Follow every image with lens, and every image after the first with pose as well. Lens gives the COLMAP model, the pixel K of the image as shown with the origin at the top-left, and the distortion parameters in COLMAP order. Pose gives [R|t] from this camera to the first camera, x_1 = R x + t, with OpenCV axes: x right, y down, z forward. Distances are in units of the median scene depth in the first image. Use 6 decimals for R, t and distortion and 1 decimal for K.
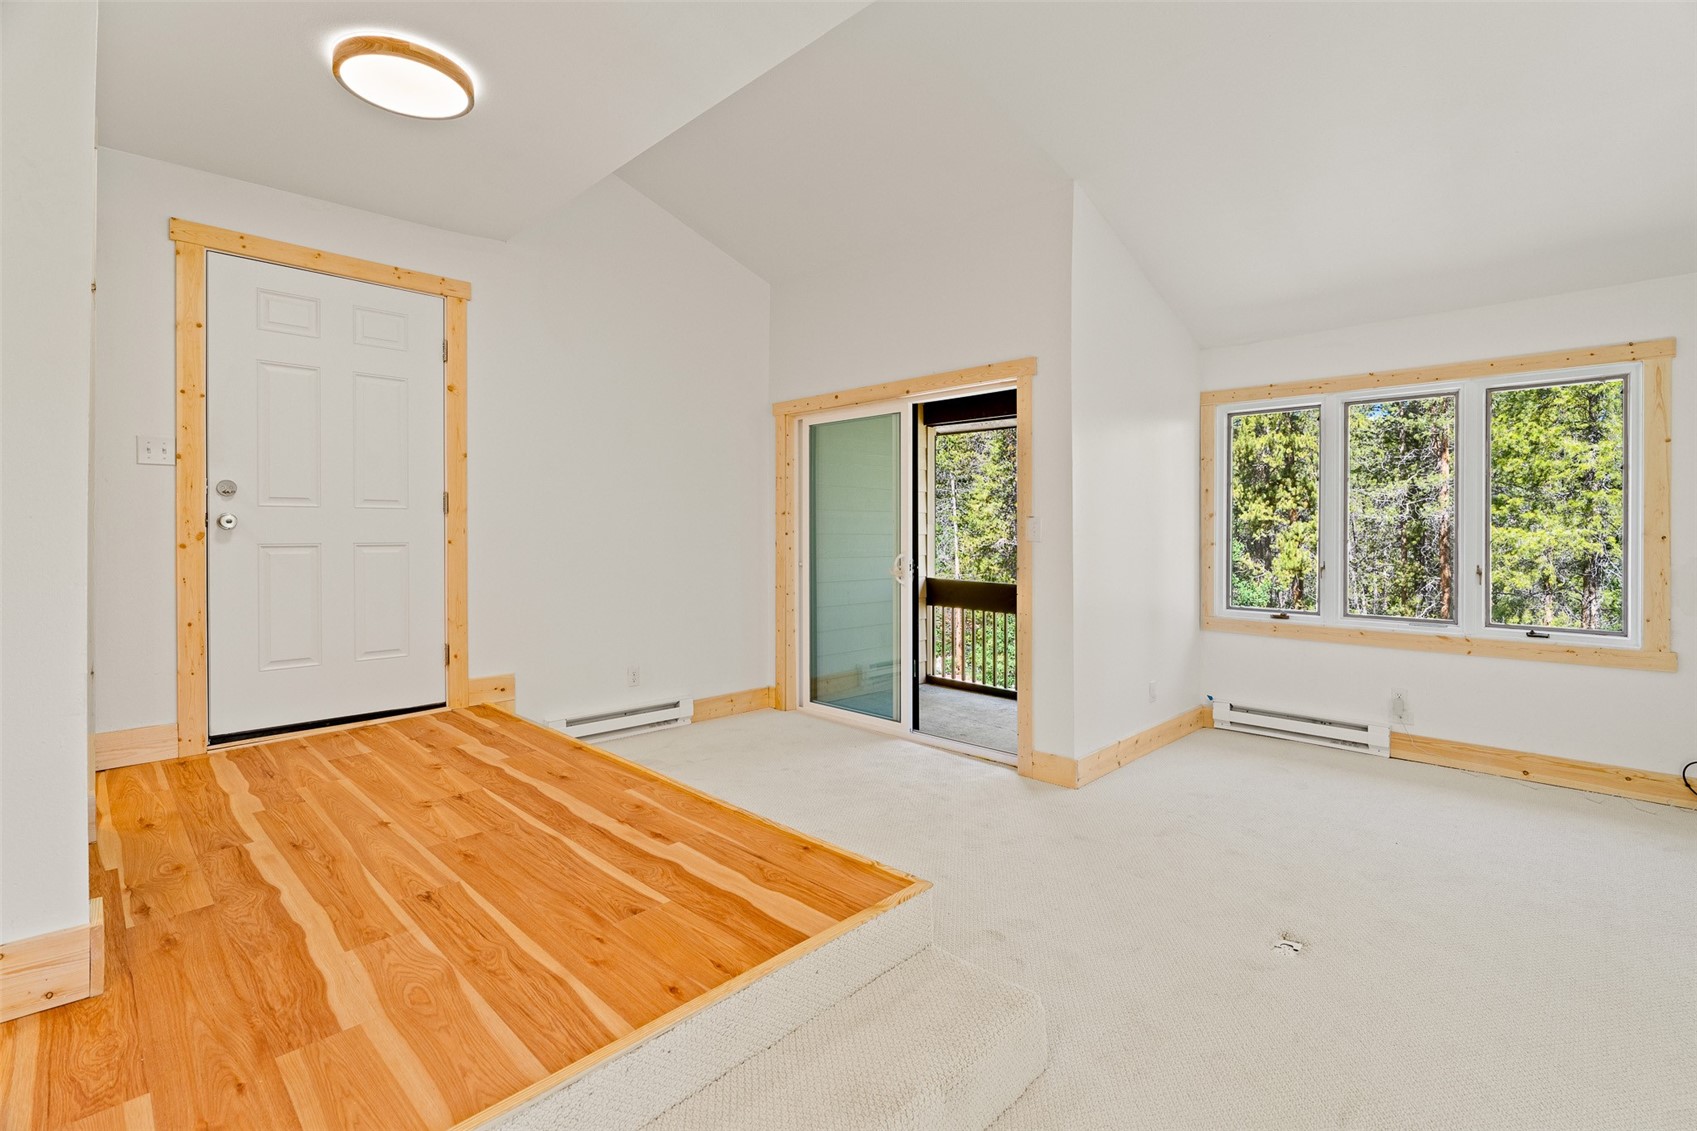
lens RADIAL K [[763.7, 0, 851.3], [0, 763.7, 543.5], [0, 0, 1]] dist [-0.008614, 0.000693]
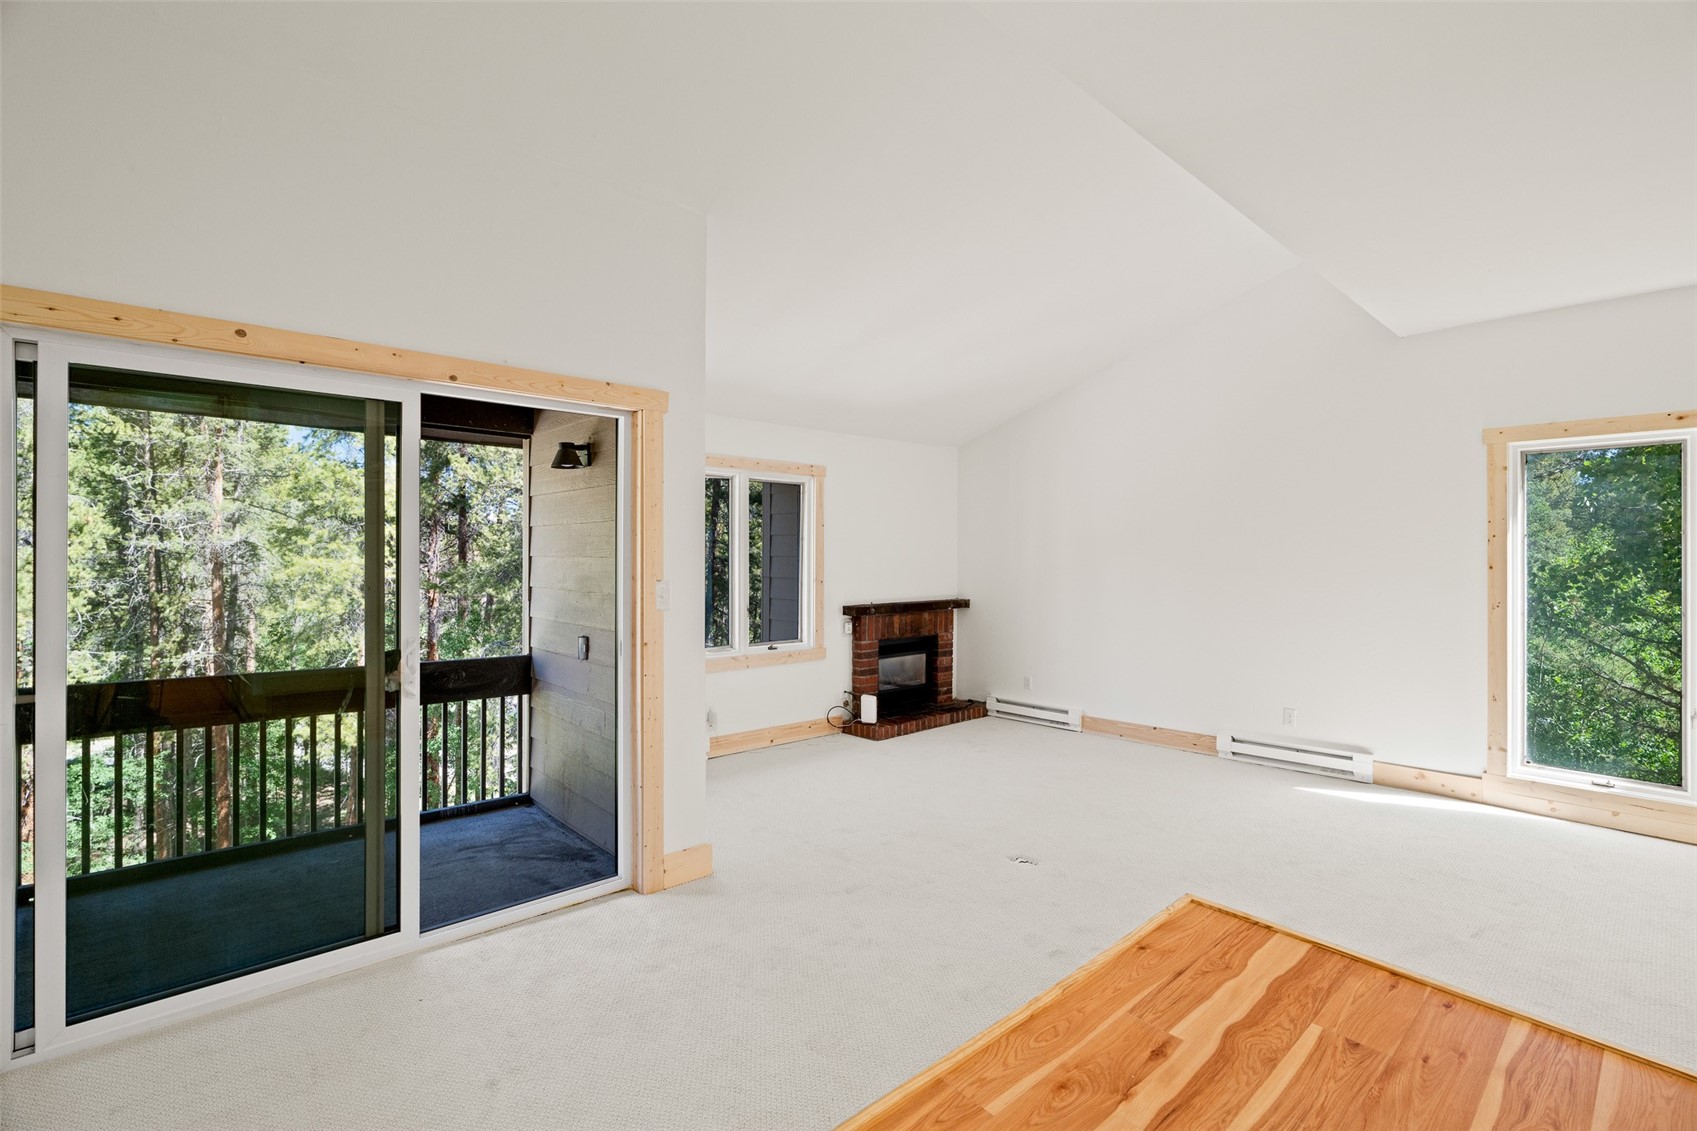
lens RADIAL K [[768.9, 0, 848.5], [0, 768.9, 565.5], [0, 0, 1]] dist [-0.003808, 0.000904]
pose [[0.057962, -0.014016, 0.998220, -0.696123], [0.009611, 0.999863, 0.013481, -0.071159], [-0.998273, 0.008813, 0.058089, 0.864757]]
